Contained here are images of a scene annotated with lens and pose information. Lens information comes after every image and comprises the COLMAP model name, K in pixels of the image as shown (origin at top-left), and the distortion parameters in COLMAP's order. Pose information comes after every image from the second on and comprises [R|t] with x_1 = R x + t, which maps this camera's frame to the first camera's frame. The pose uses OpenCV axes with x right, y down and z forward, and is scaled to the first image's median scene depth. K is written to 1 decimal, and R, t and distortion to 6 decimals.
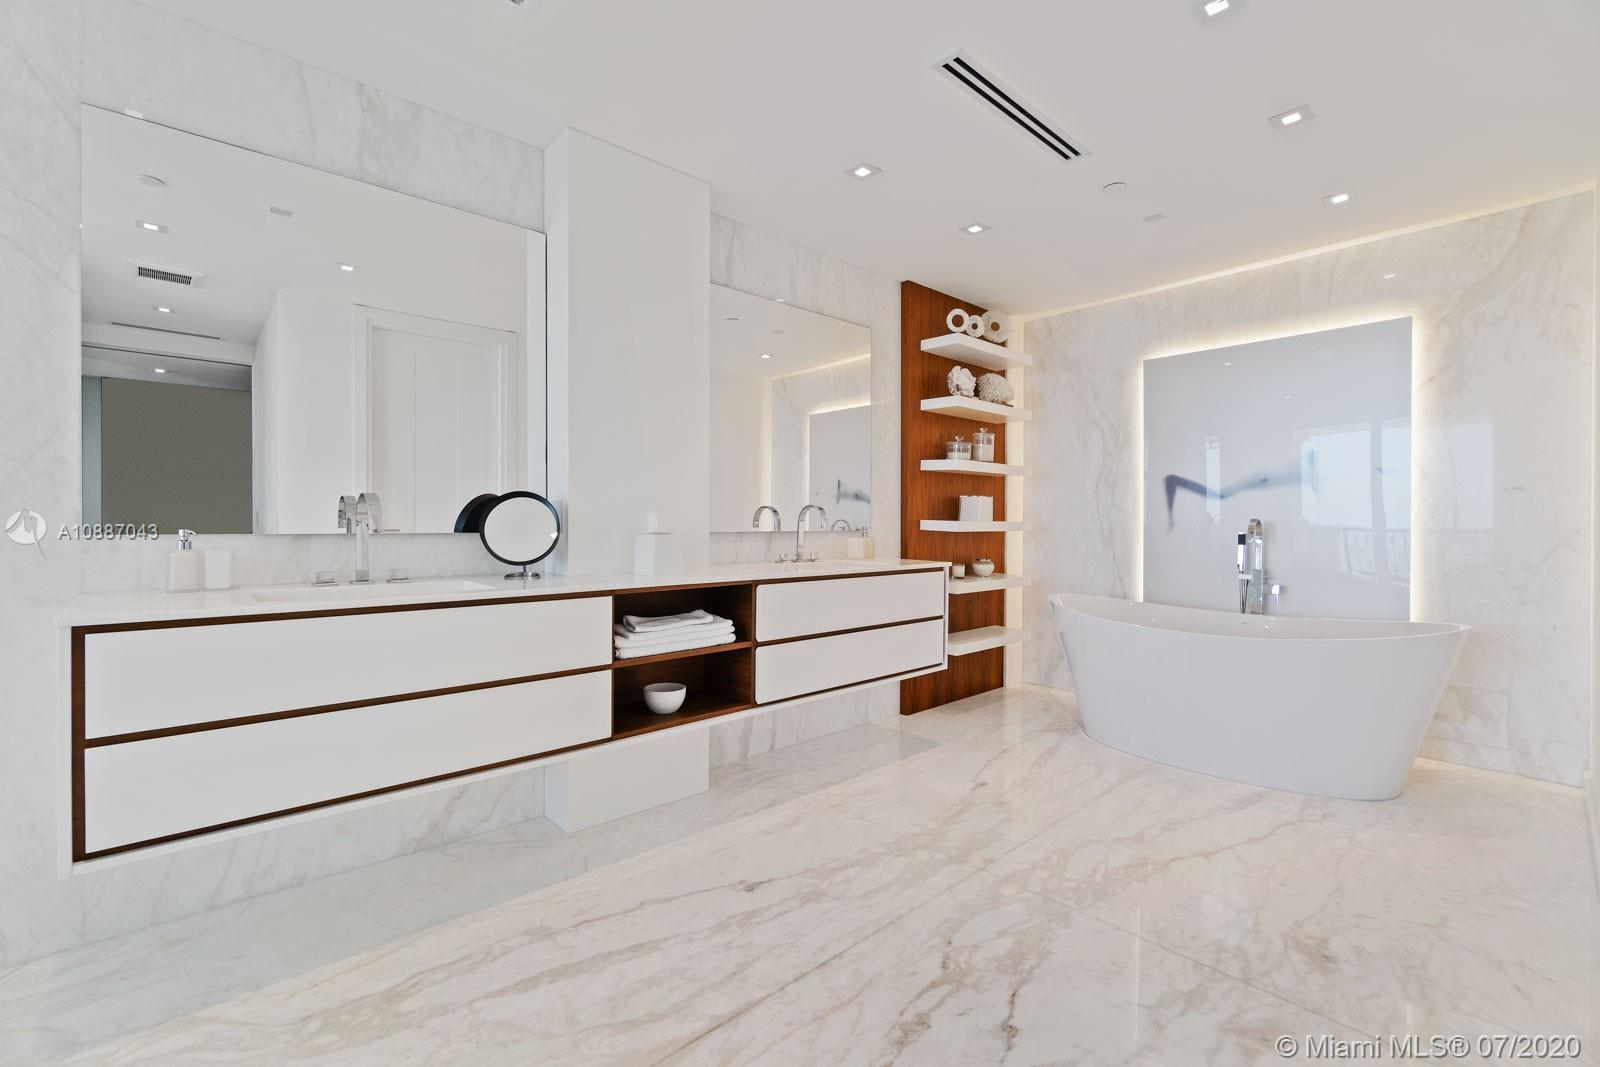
lens RADIAL K [[688.2, 0, 794.6], [0, 688.2, 523.4], [0, 0, 1]] dist [-0.004288, 0.000080]
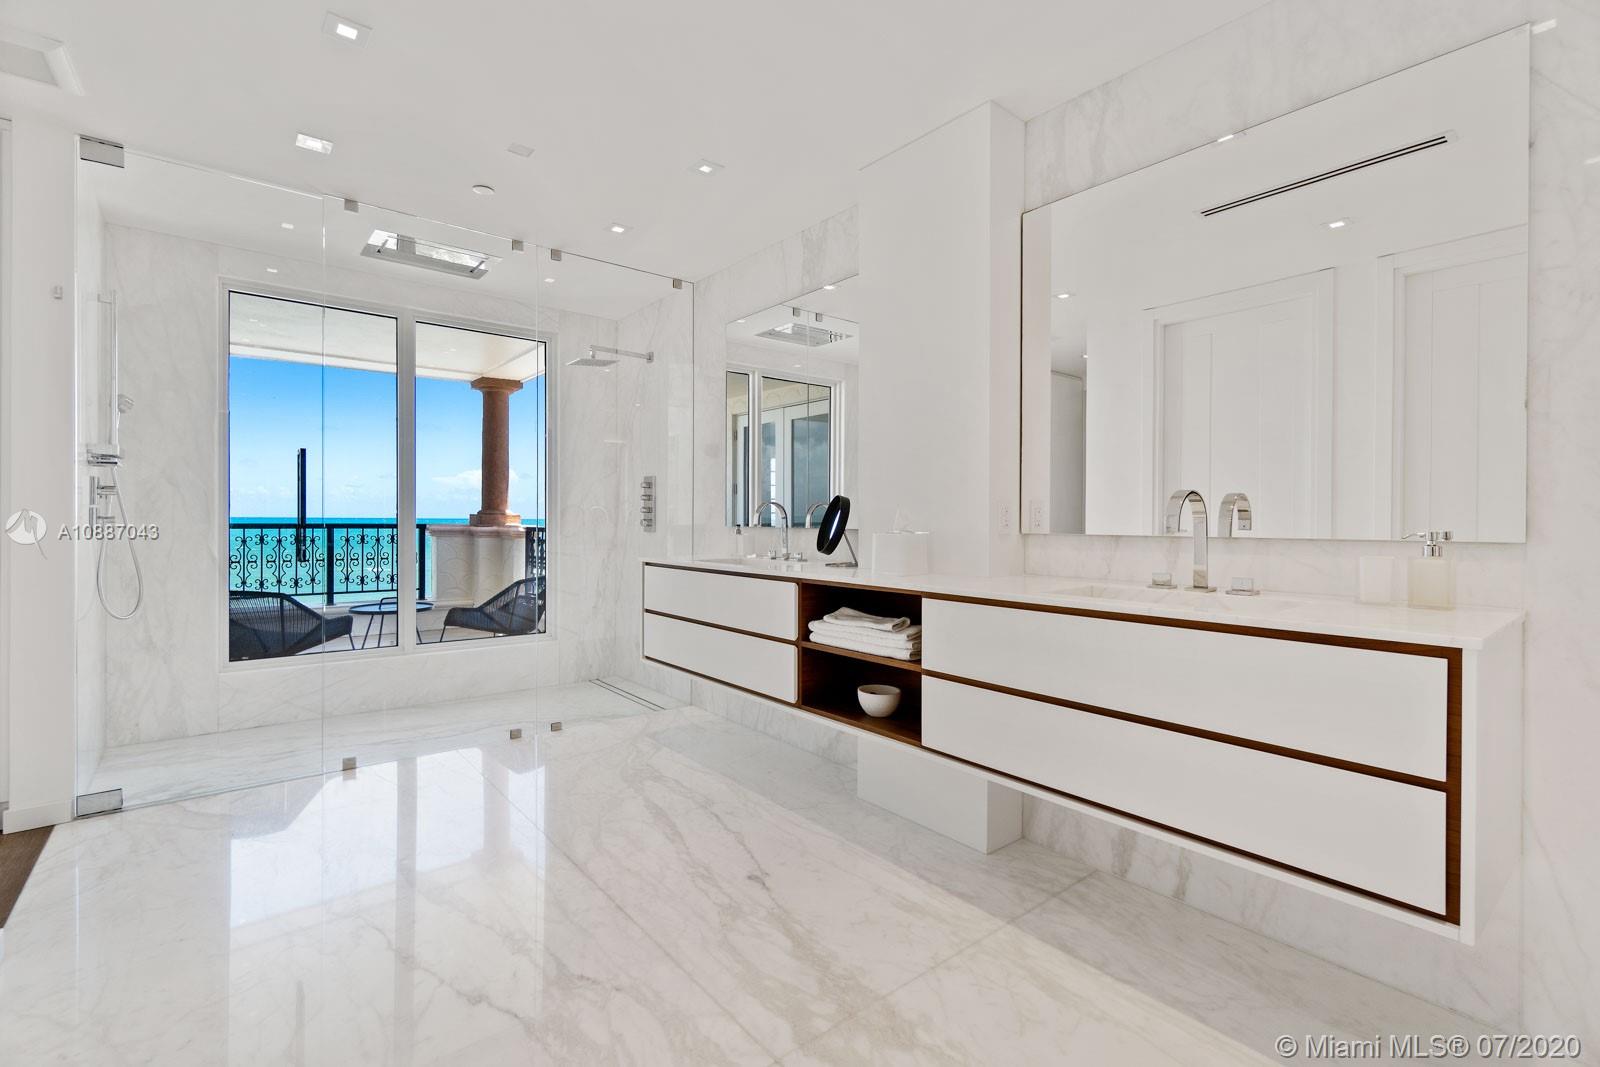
lens RADIAL K [[734.7, 0, 796.3], [0, 734.7, 529.6], [0, 0, 1]] dist [-0.004201, -0.000276]
pose [[-0.075750, 0.005822, -0.997110, 0.943565], [-0.008162, 0.999946, 0.006458, 0.006748], [0.997093, 0.008628, -0.075699, 1.064224]]
